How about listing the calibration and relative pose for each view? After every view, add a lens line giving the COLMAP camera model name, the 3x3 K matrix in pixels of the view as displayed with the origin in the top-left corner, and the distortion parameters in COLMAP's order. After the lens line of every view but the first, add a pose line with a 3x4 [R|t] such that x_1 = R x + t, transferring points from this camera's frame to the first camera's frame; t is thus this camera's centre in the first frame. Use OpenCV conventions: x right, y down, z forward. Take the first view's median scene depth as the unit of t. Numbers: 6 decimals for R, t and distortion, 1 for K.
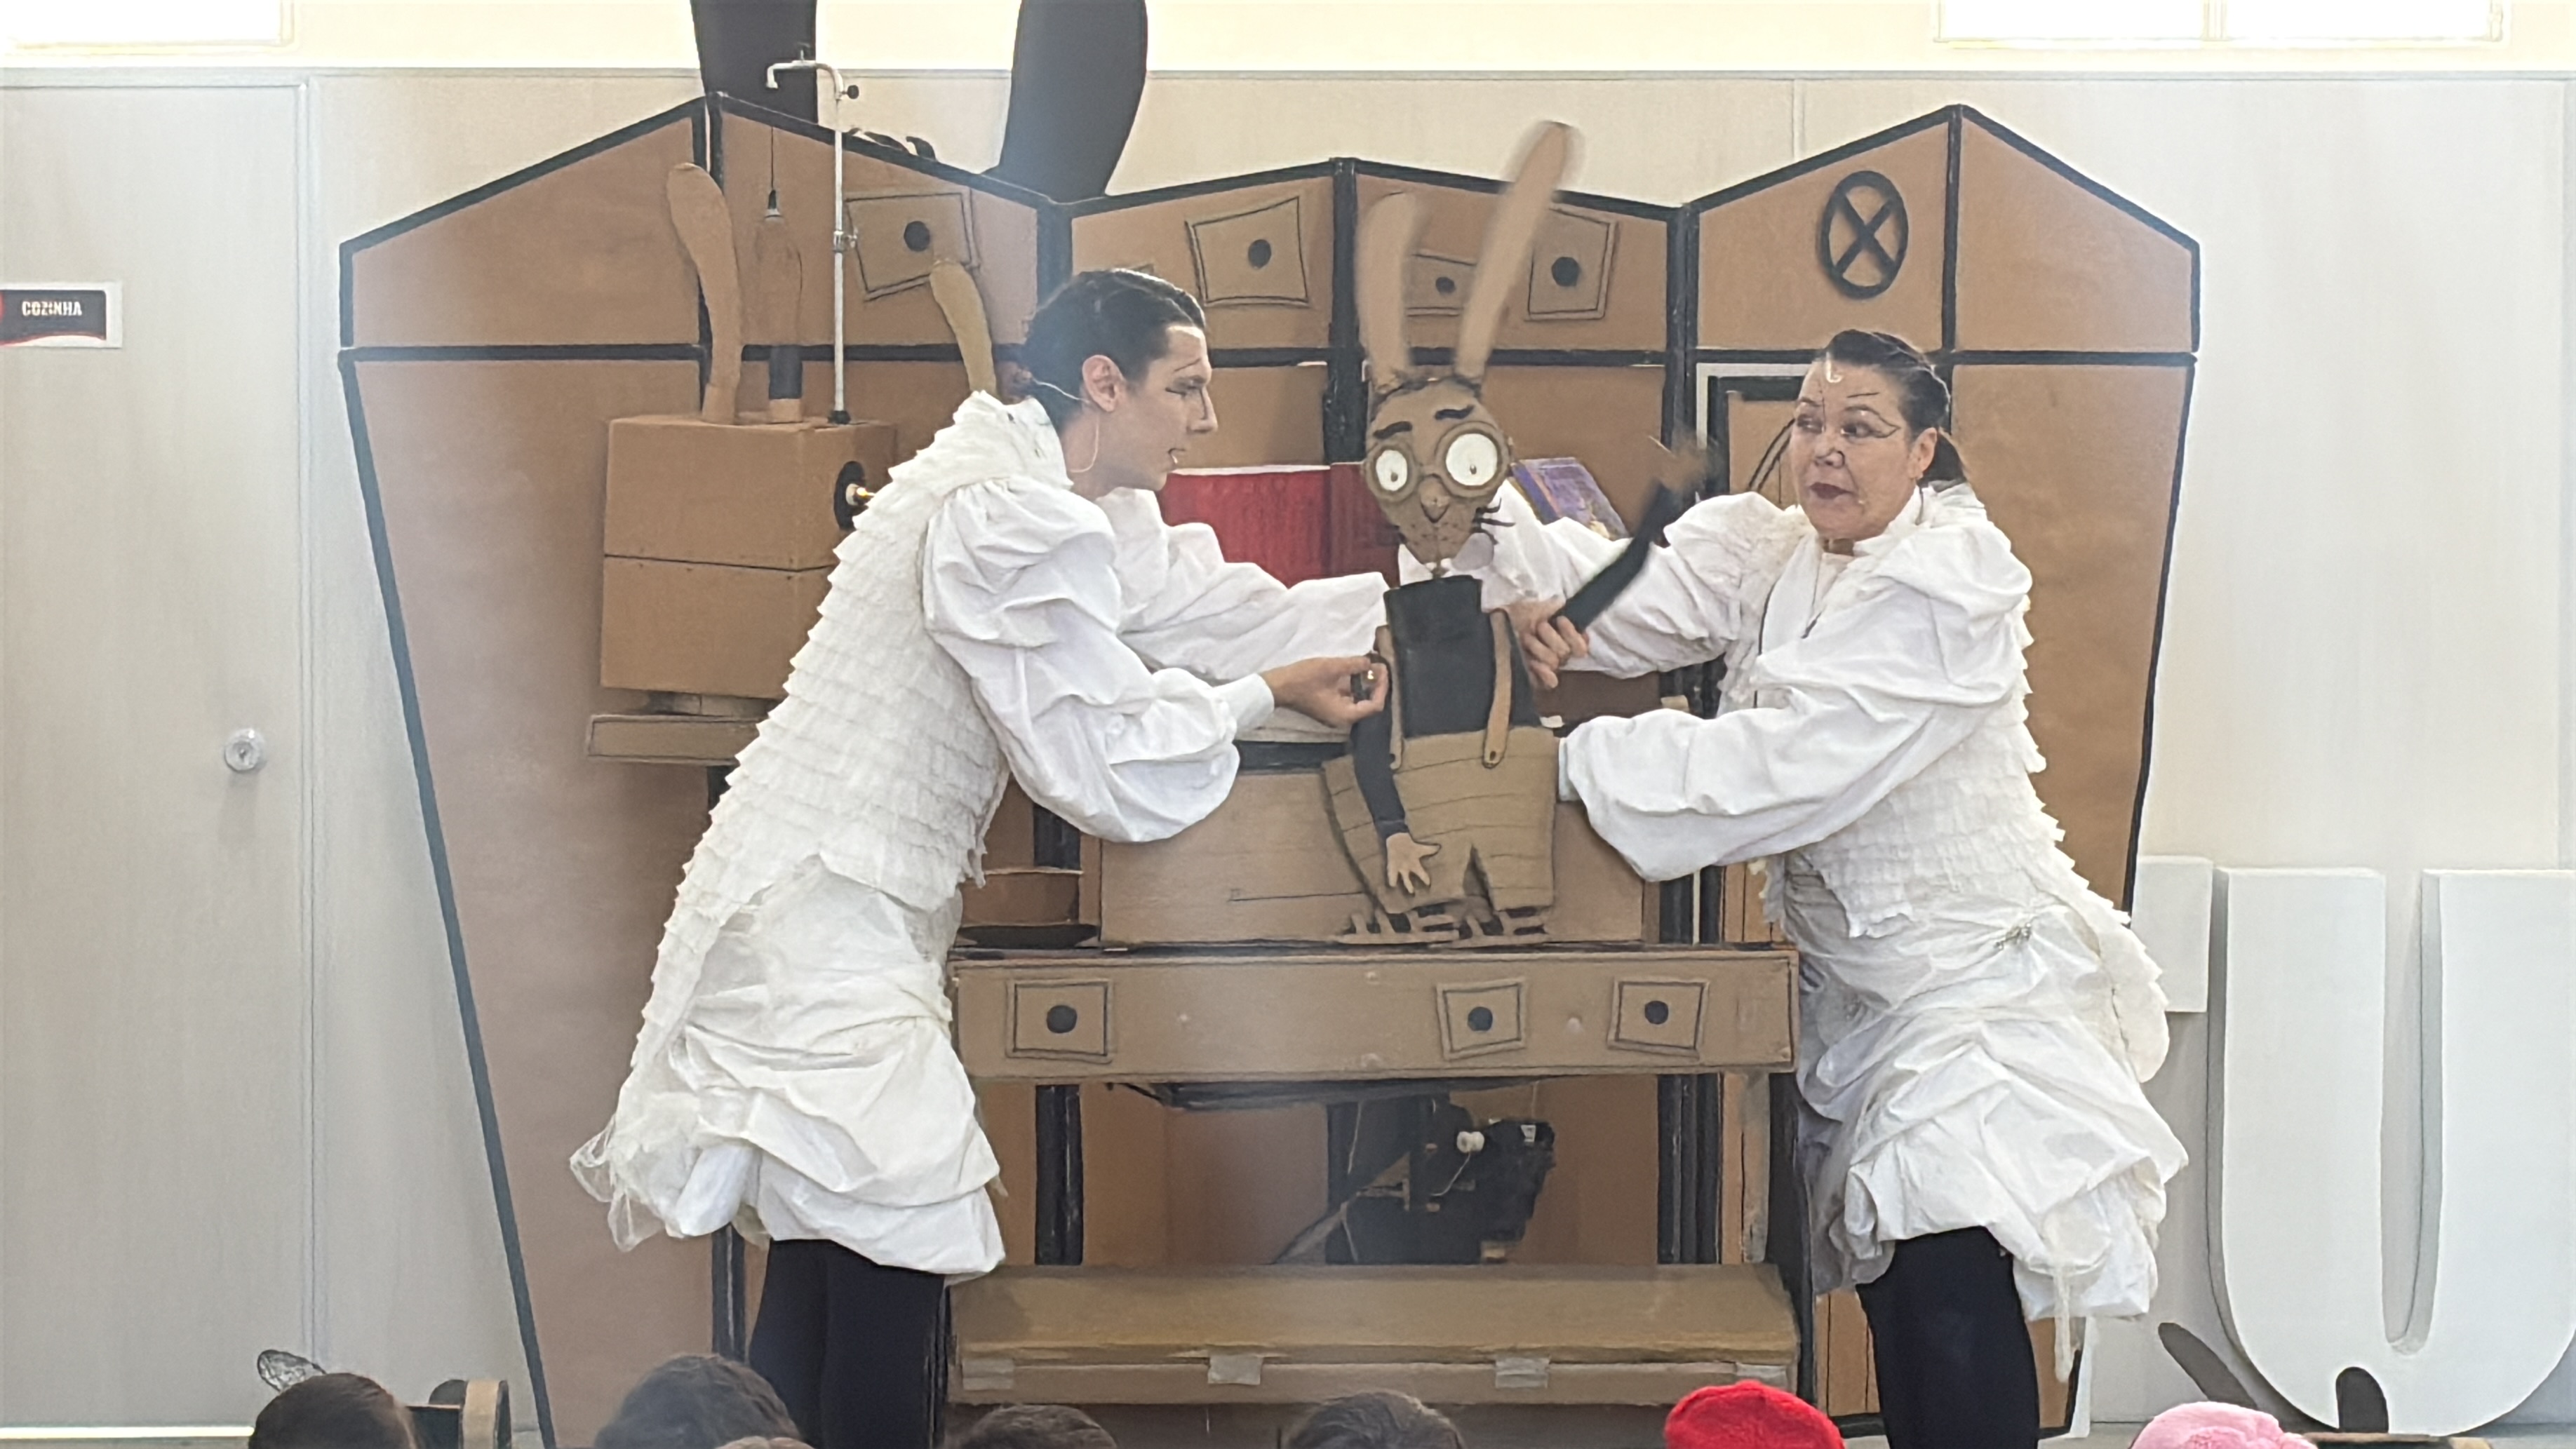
lens RADIAL K [[8864.1, 0, 1288.0], [0, 8864.1, 724.5], [0, 0, 1]] dist [0.173969, -0.770673]
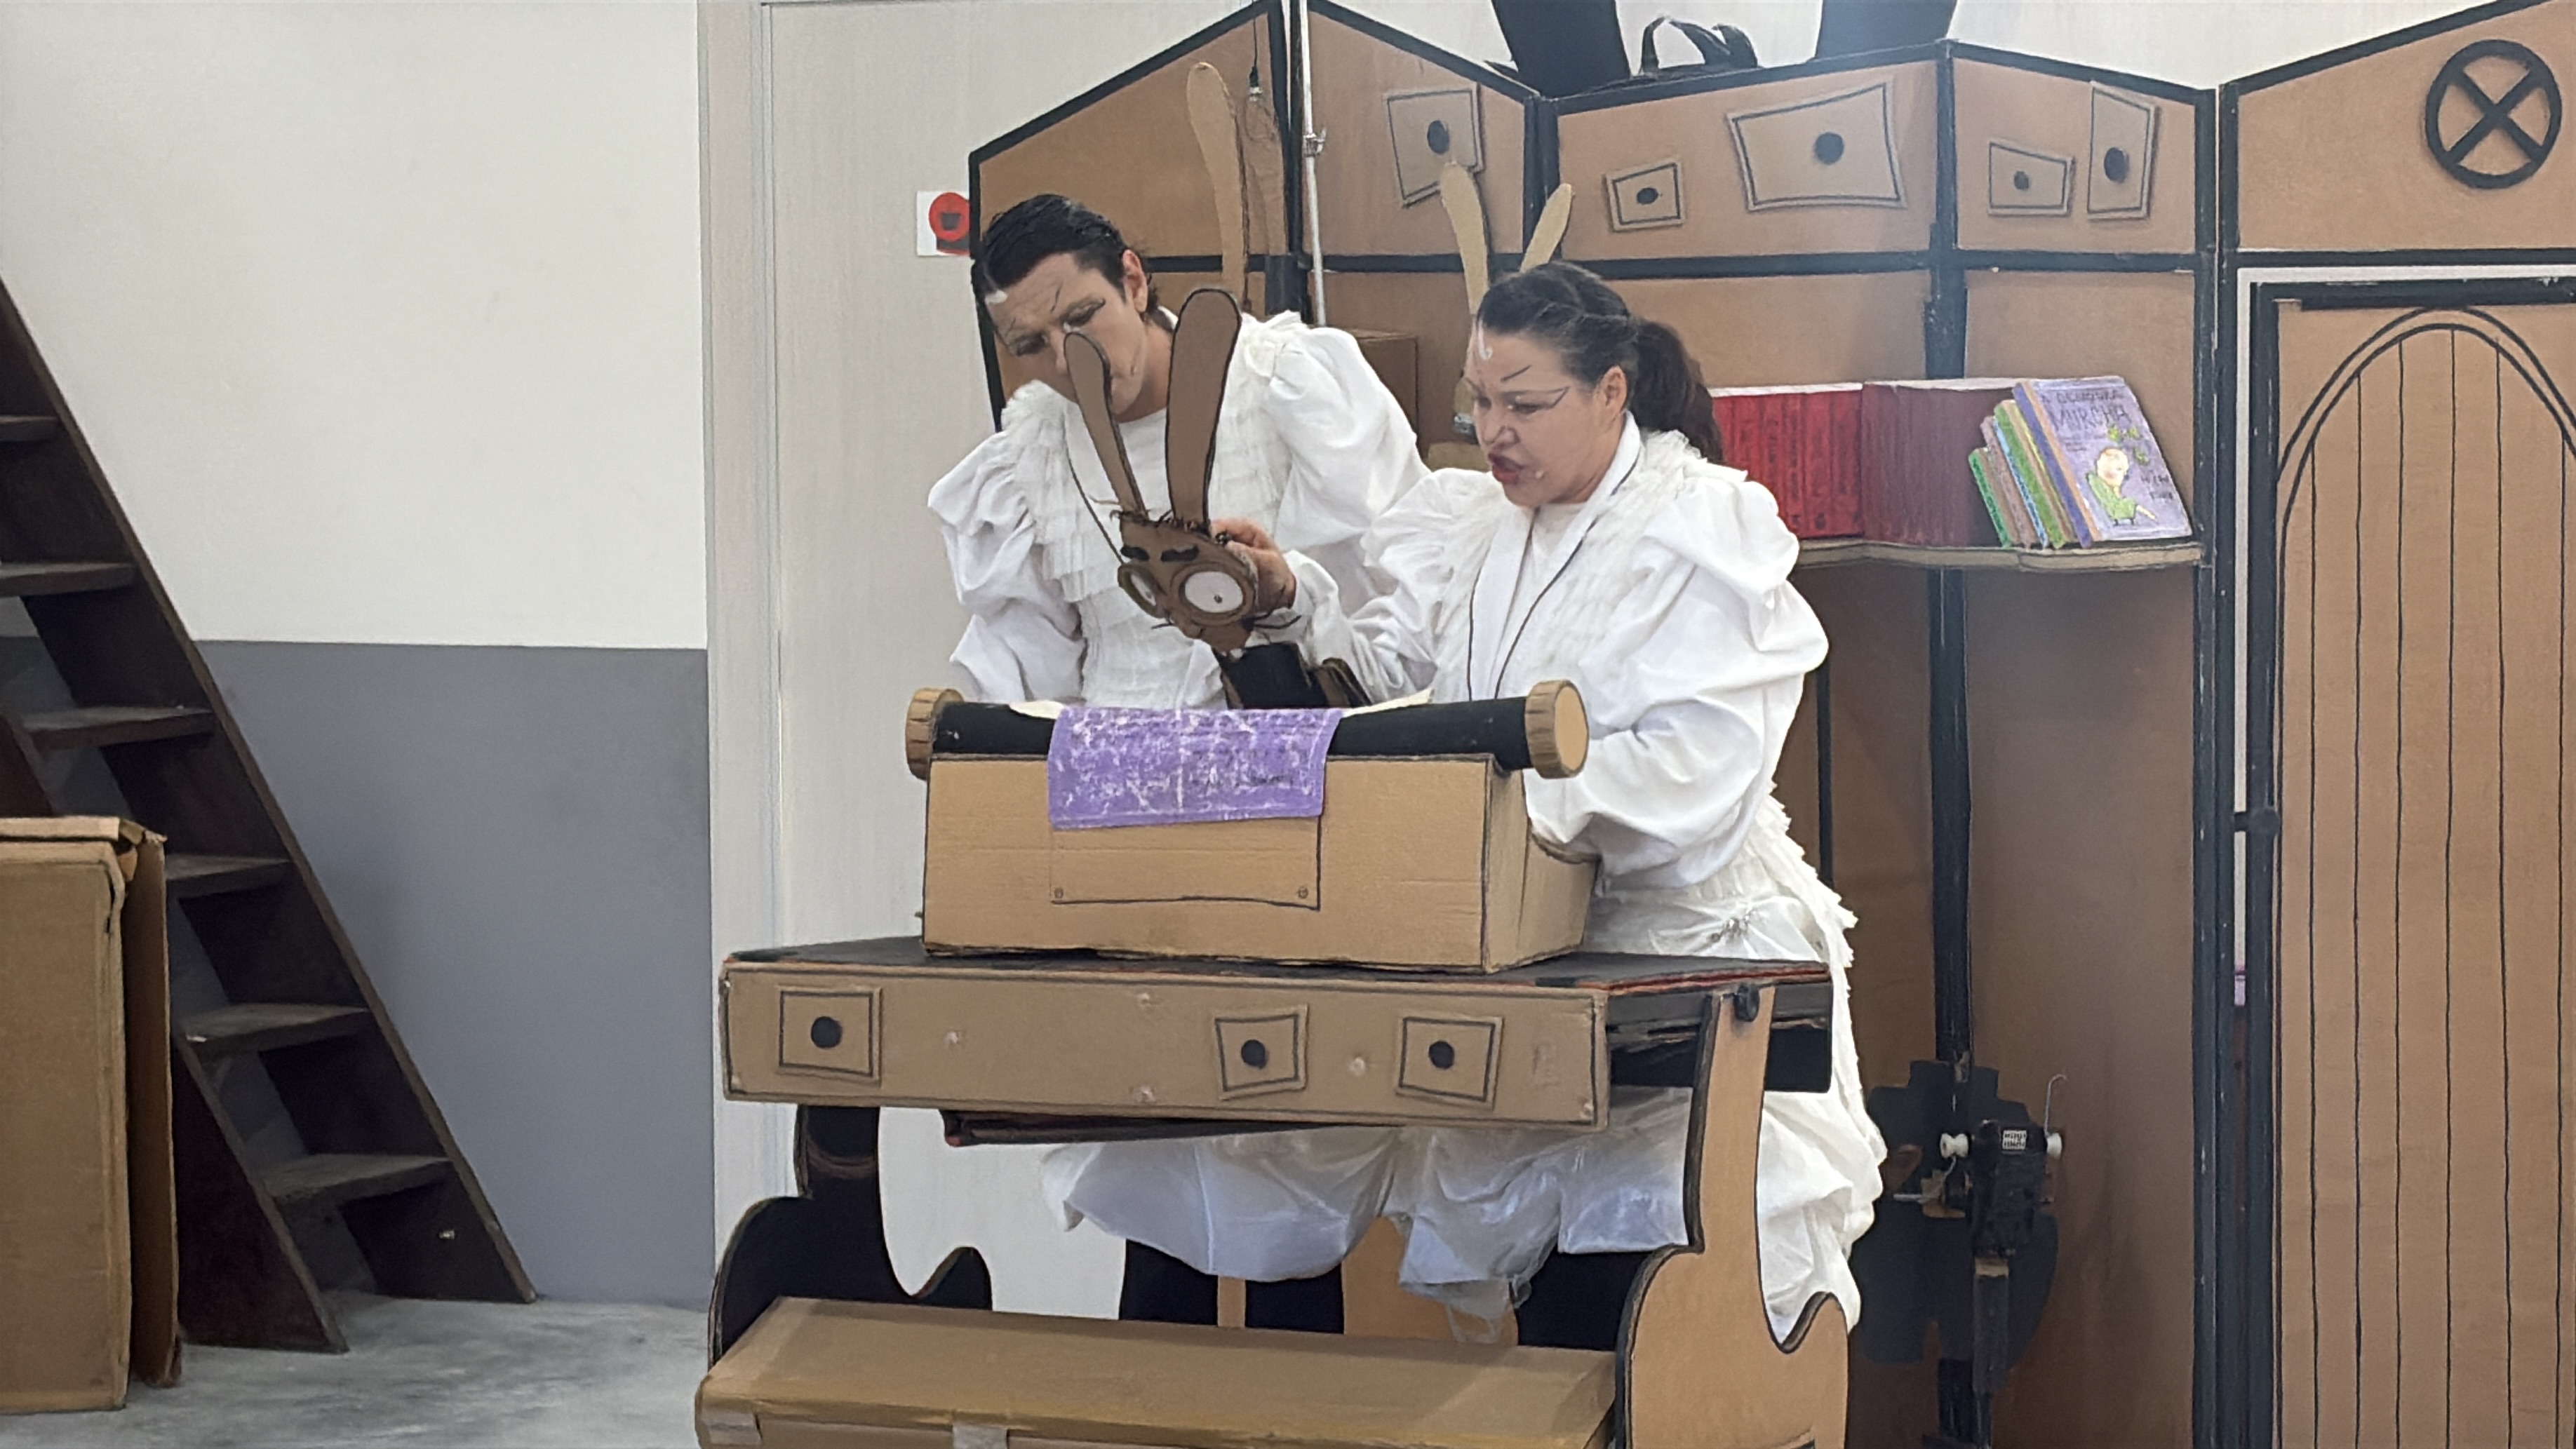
lens RADIAL K [[7079.4, 0, 1288.0], [0, 7079.4, 724.5], [0, 0, 1]] dist [0.090146, 2.142946]
pose [[0.873276, 0.024972, -0.486586, 0.305692], [-0.009293, 0.999358, 0.034610, -0.019200], [0.487138, -0.025703, 0.872947, 0.344094]]
